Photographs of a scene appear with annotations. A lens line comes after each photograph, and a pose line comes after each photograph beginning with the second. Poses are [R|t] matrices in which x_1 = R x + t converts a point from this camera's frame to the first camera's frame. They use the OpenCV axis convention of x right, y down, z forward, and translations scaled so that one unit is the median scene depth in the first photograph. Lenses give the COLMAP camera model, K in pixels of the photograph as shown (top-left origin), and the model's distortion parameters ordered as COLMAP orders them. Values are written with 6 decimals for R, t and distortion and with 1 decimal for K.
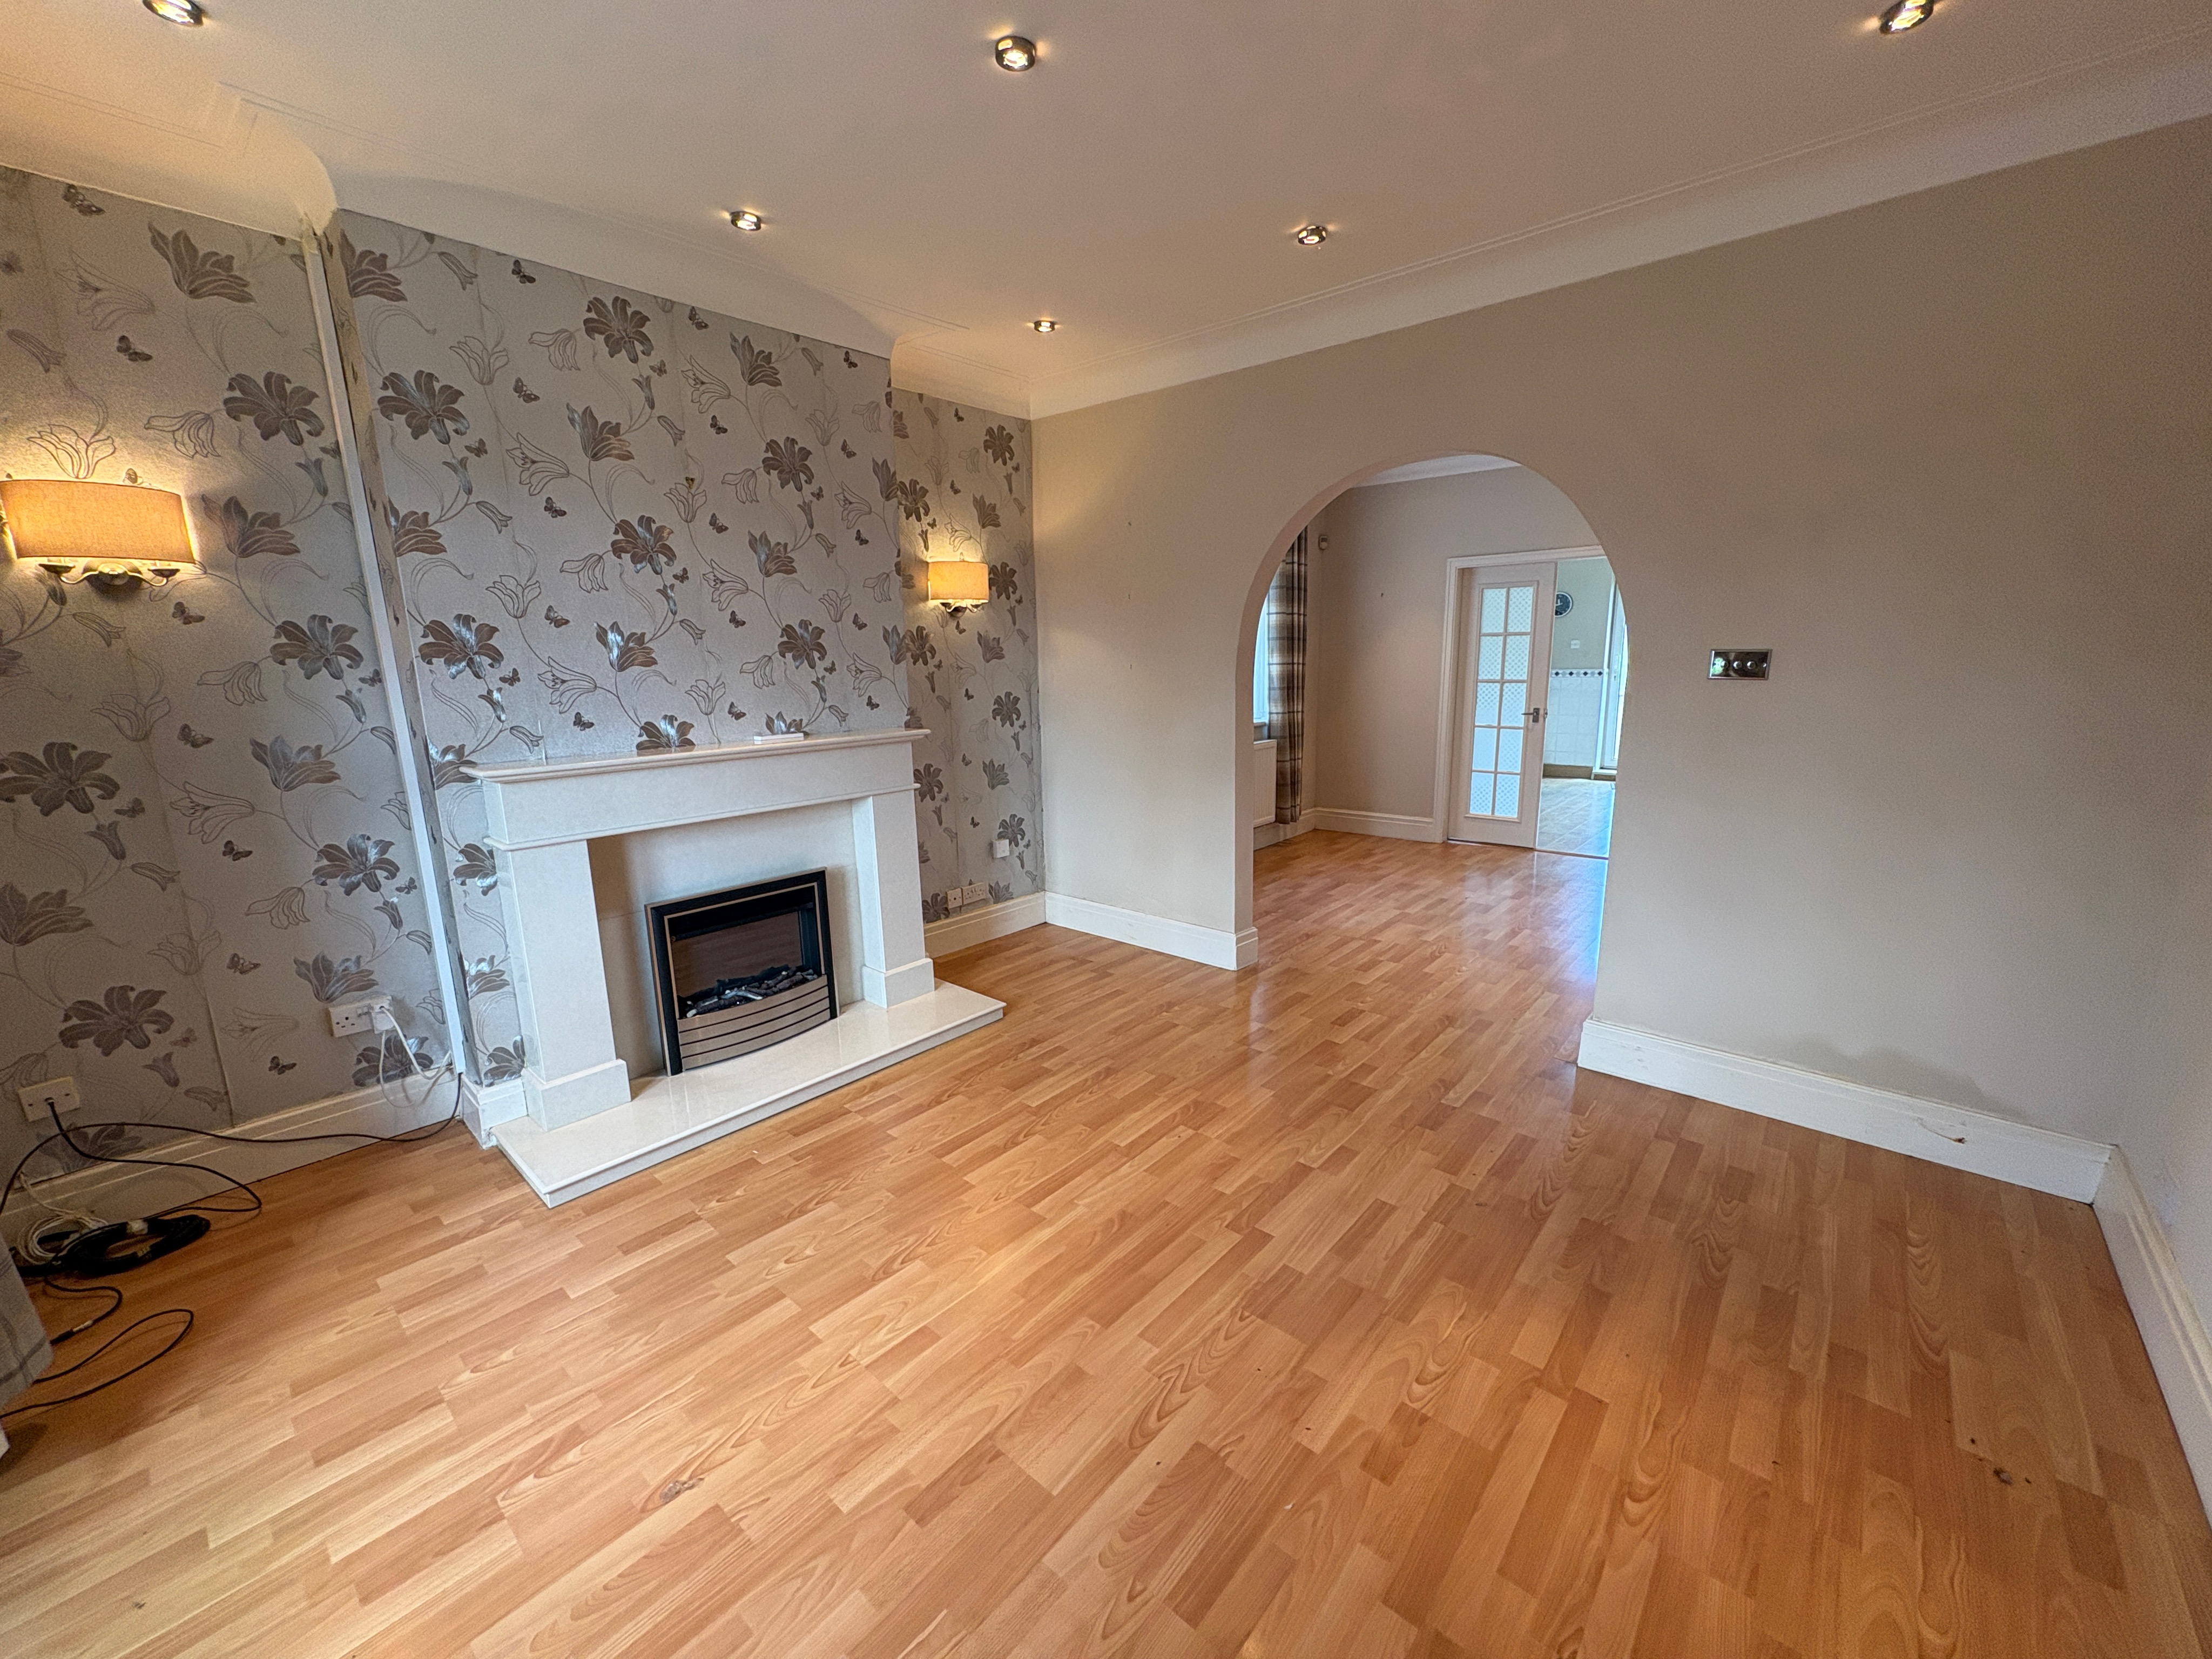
lens RADIAL K [[877.0, 0, 1106.0], [0, 877.0, 829.5], [0, 0, 1]] dist [-0.001843, 0.000215]
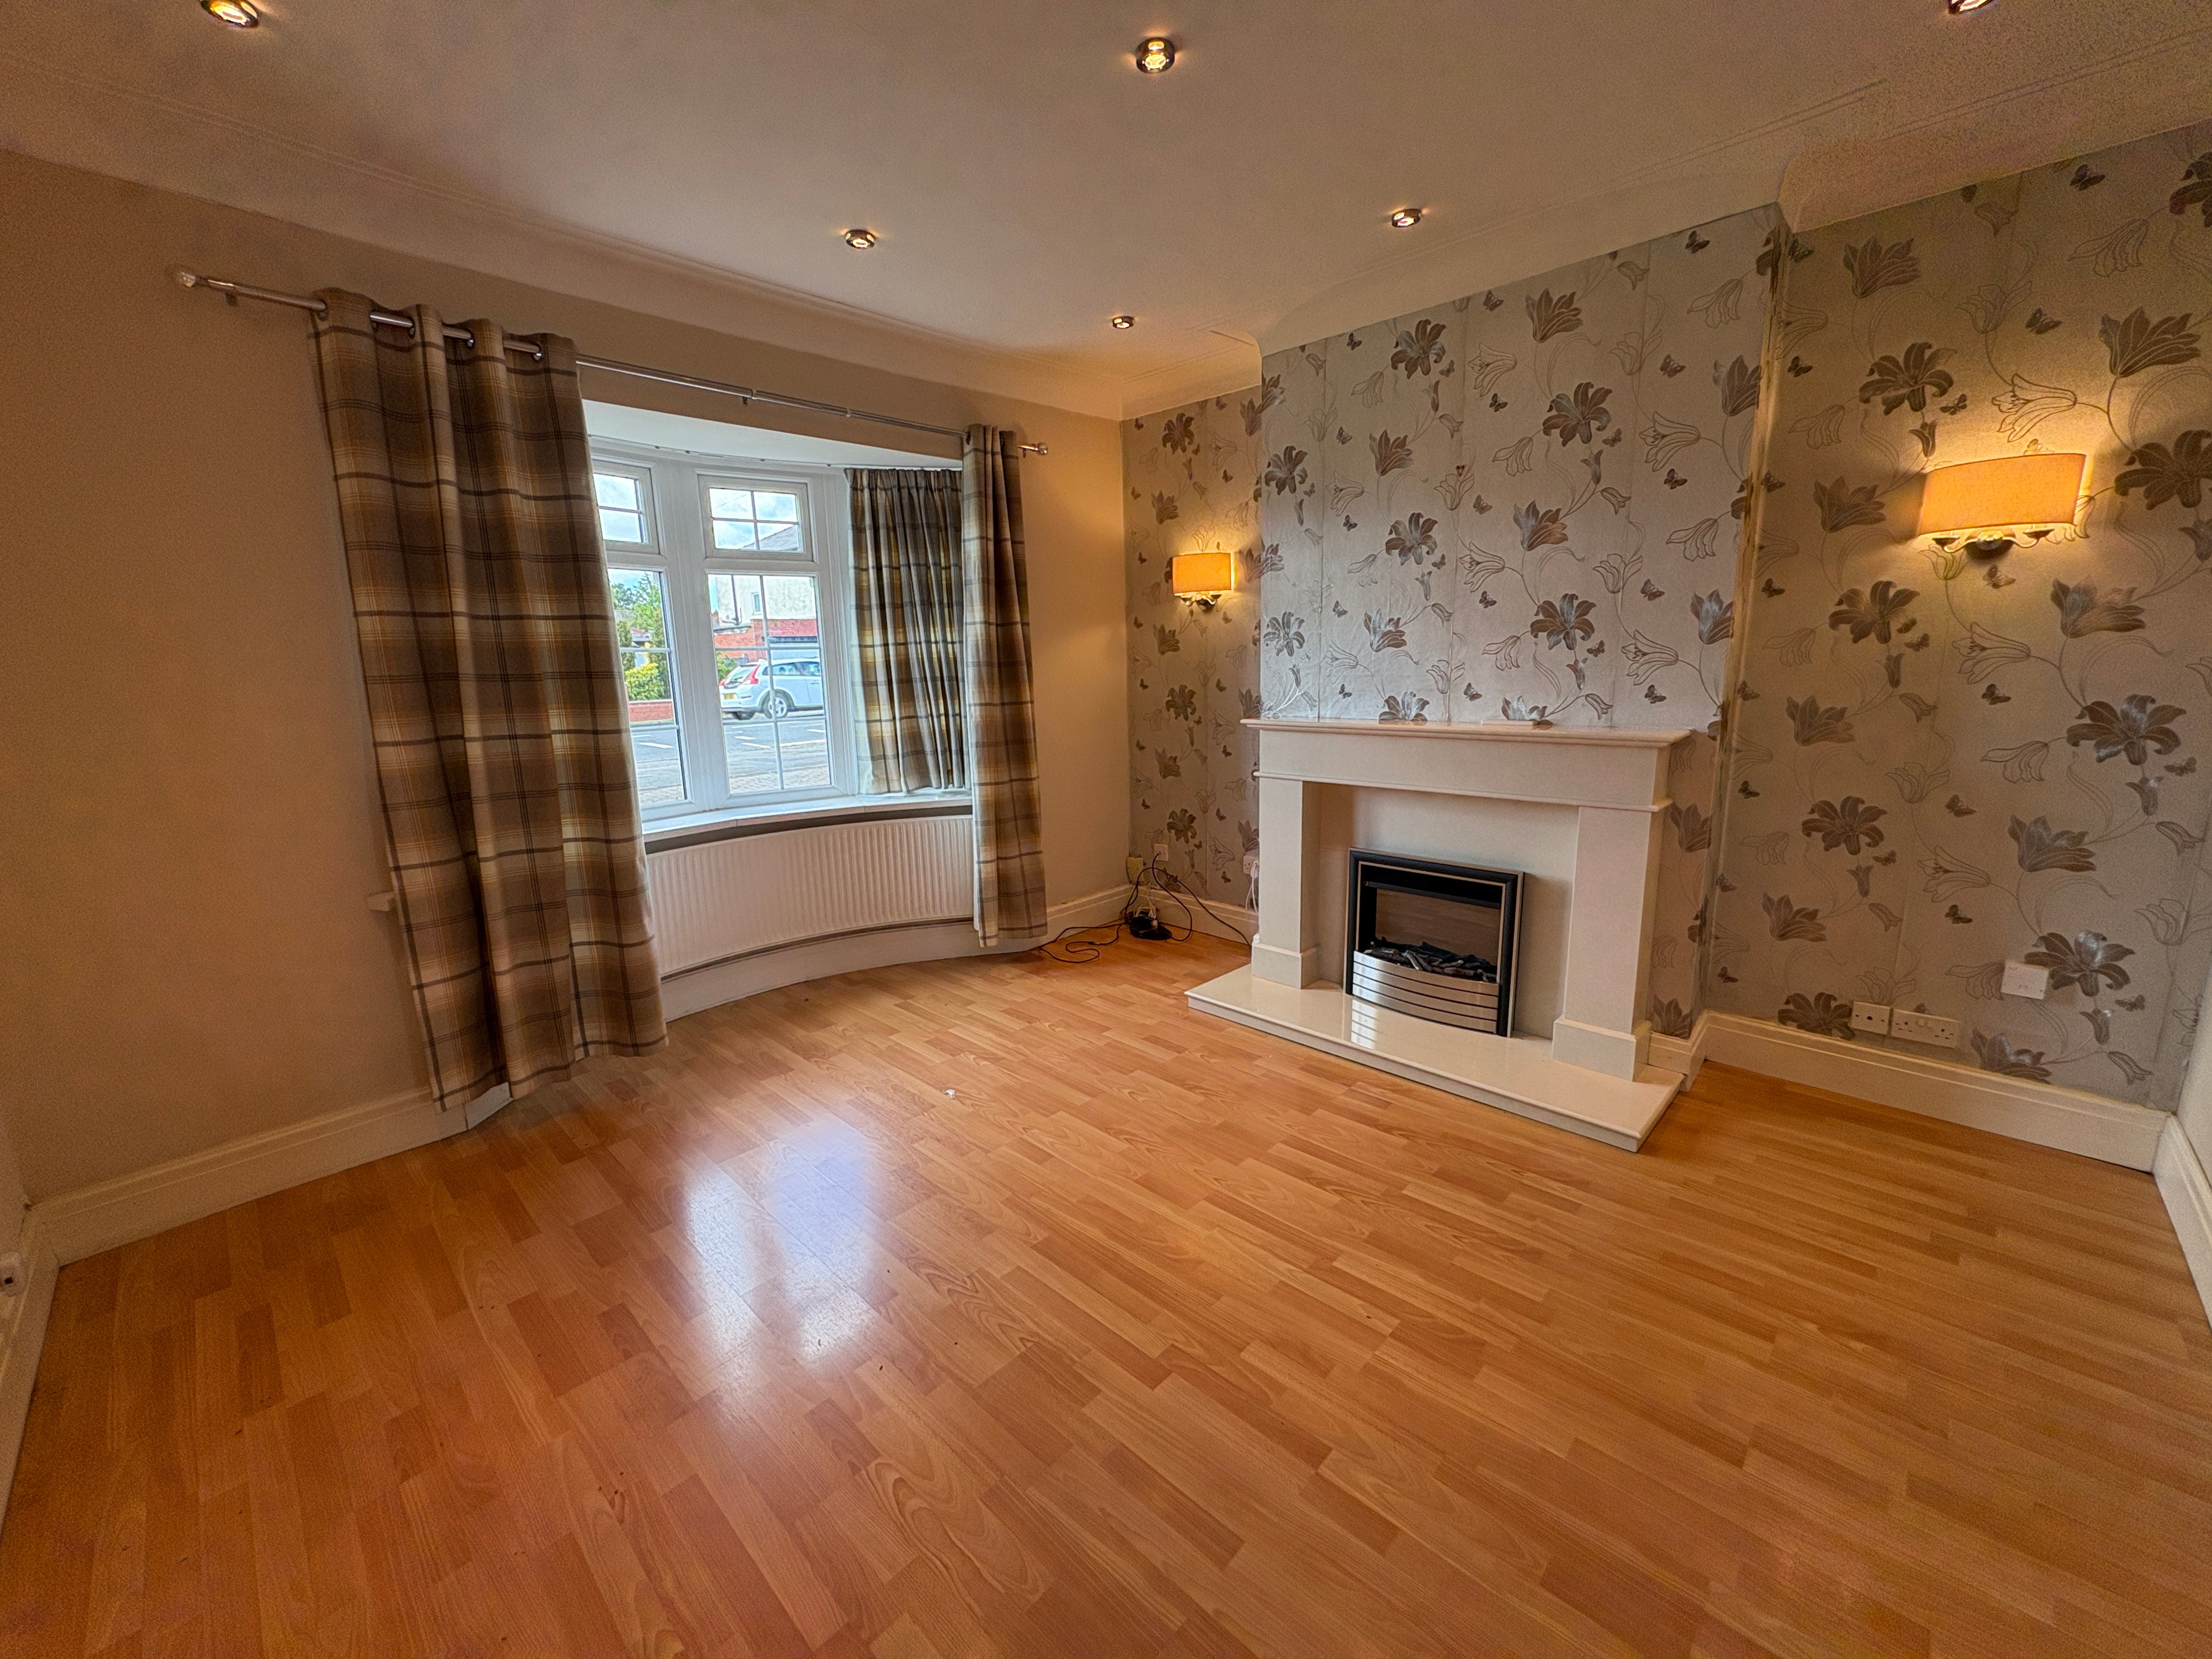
lens RADIAL K [[877.0, 0, 1106.0], [0, 877.0, 829.5], [0, 0, 1]] dist [-0.001843, 0.000215]
pose [[-0.046395, 0.211914, -0.976186, 0.701041], [-0.171096, 0.961112, 0.216773, -0.149304], [0.984161, 0.177078, -0.008333, 0.717156]]
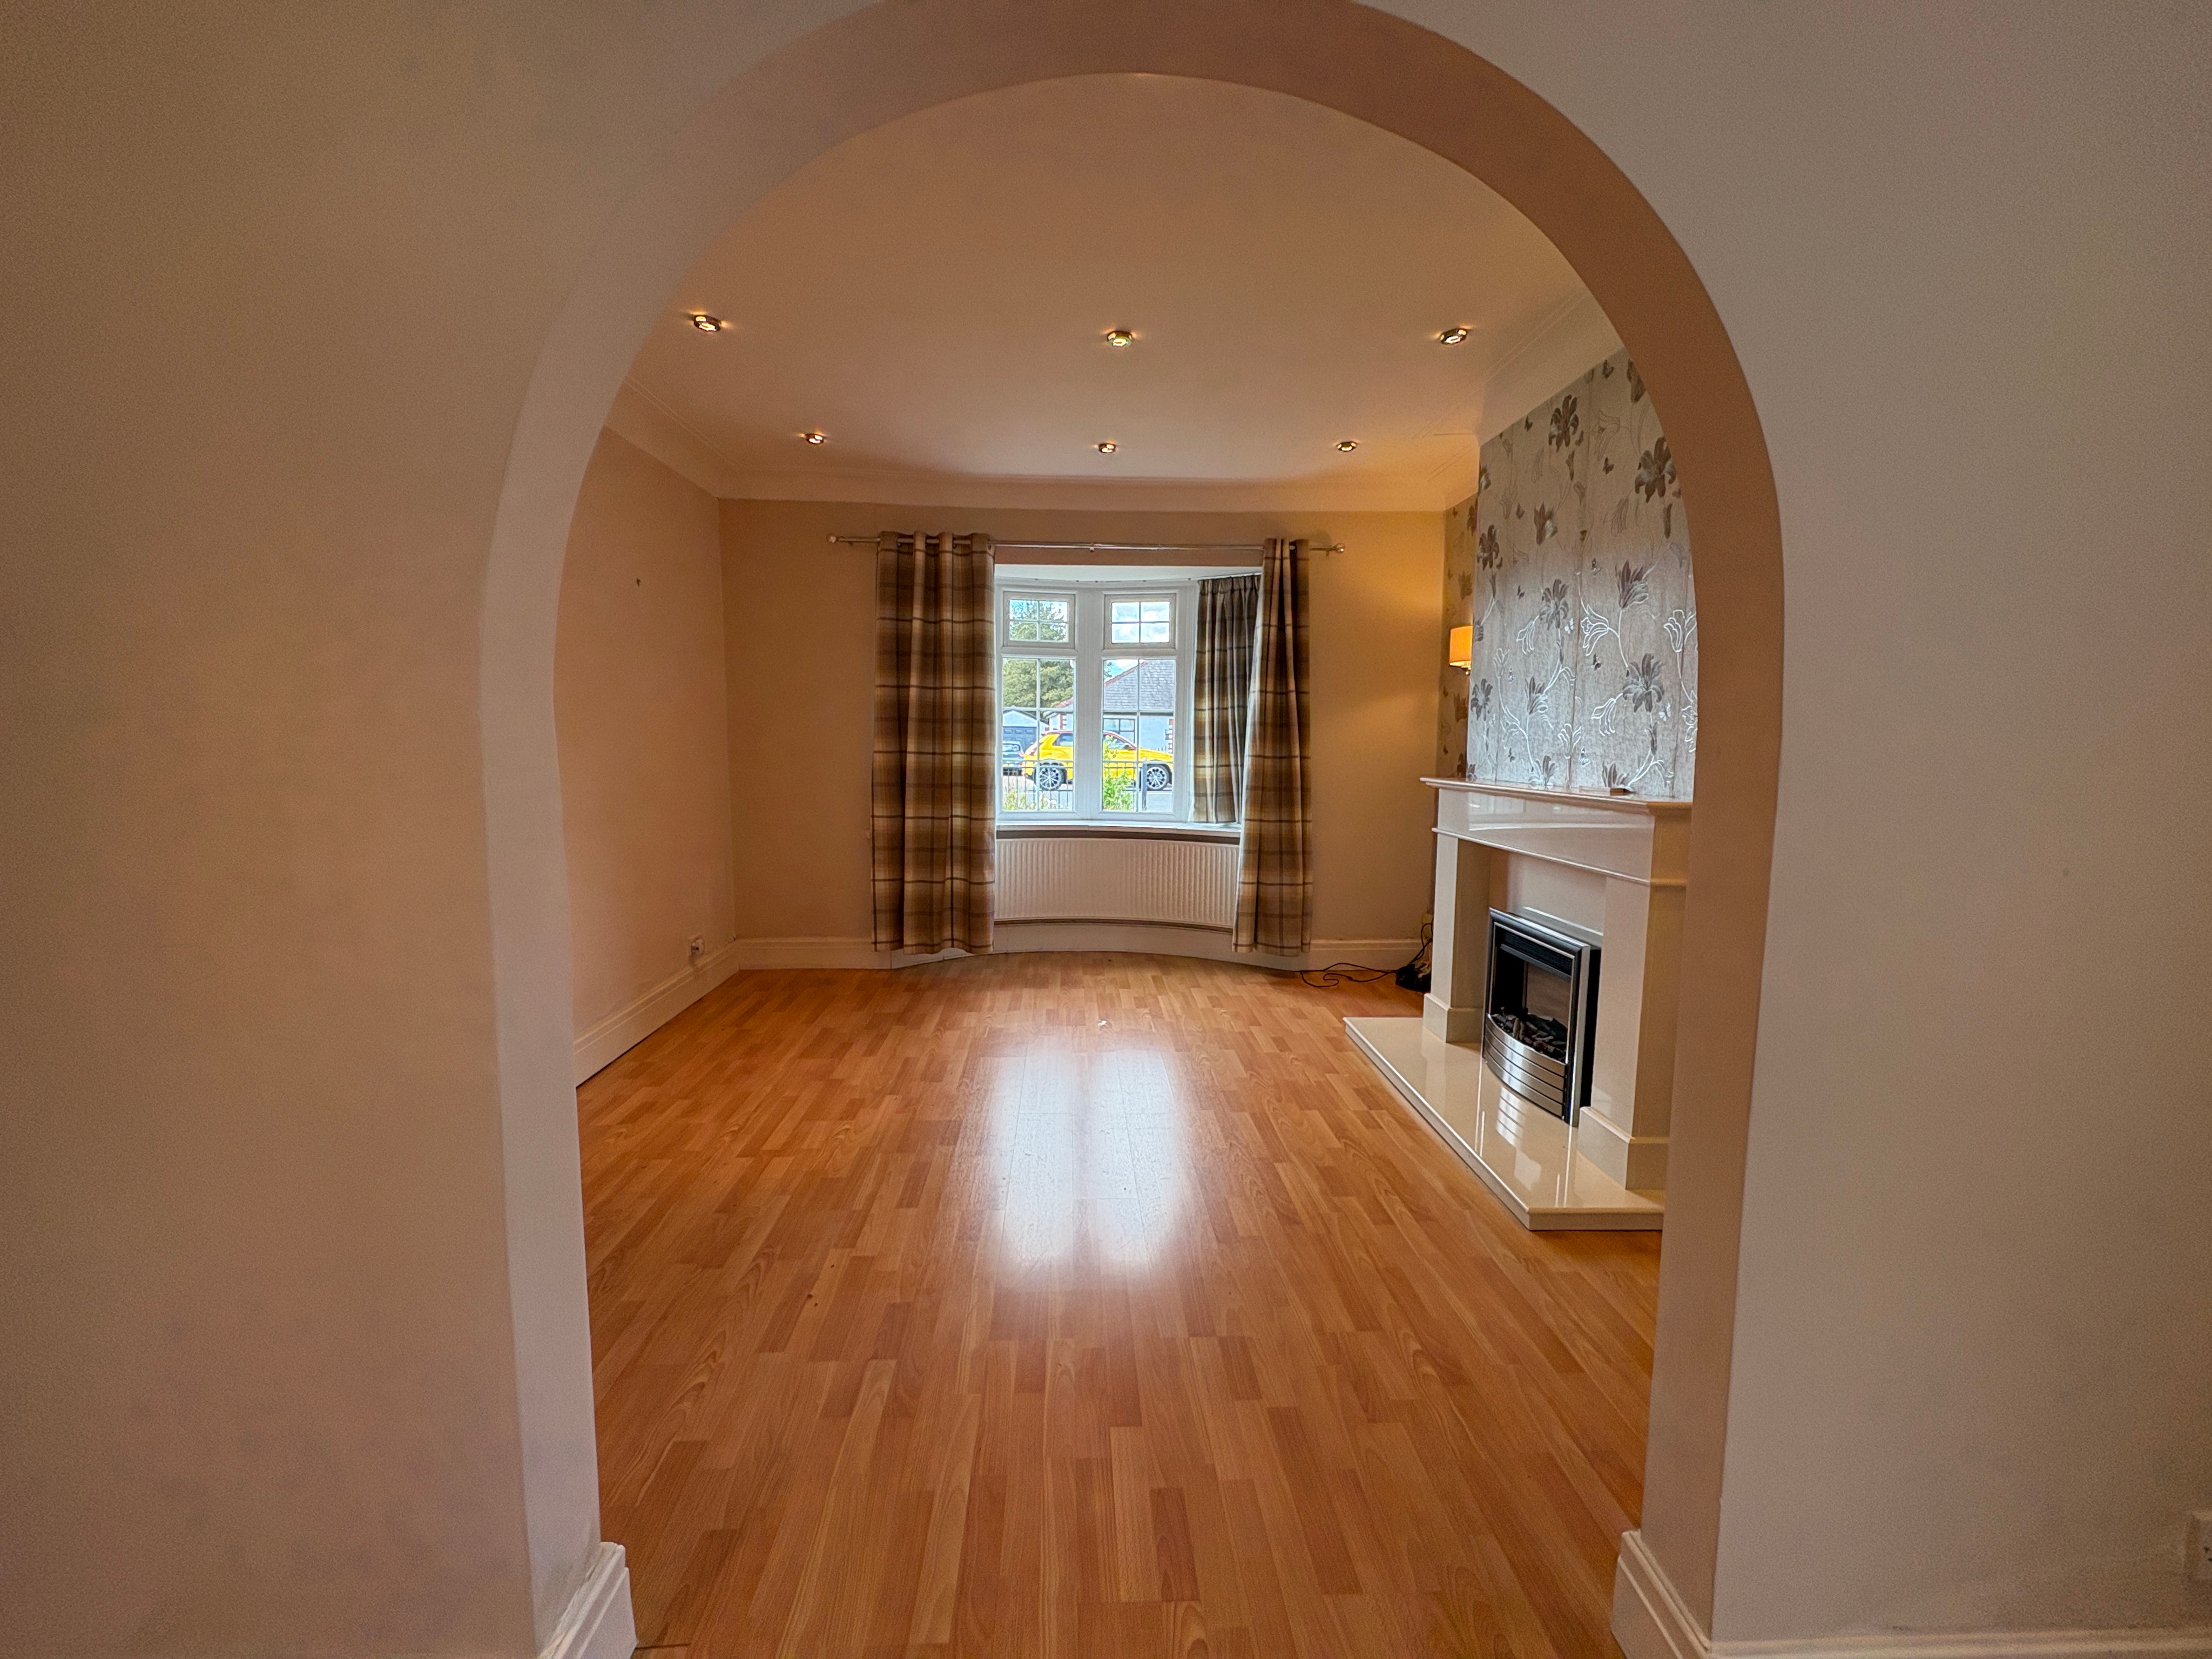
lens RADIAL K [[880.4, 0, 1106.0], [0, 880.4, 829.5], [0, 0, 1]] dist [-0.001126, 0.000051]
pose [[-0.725326, 0.080471, -0.683686, 0.723731], [-0.131365, 0.958715, 0.252208, -0.268528], [0.675755, 0.272746, -0.684810, 1.528863]]
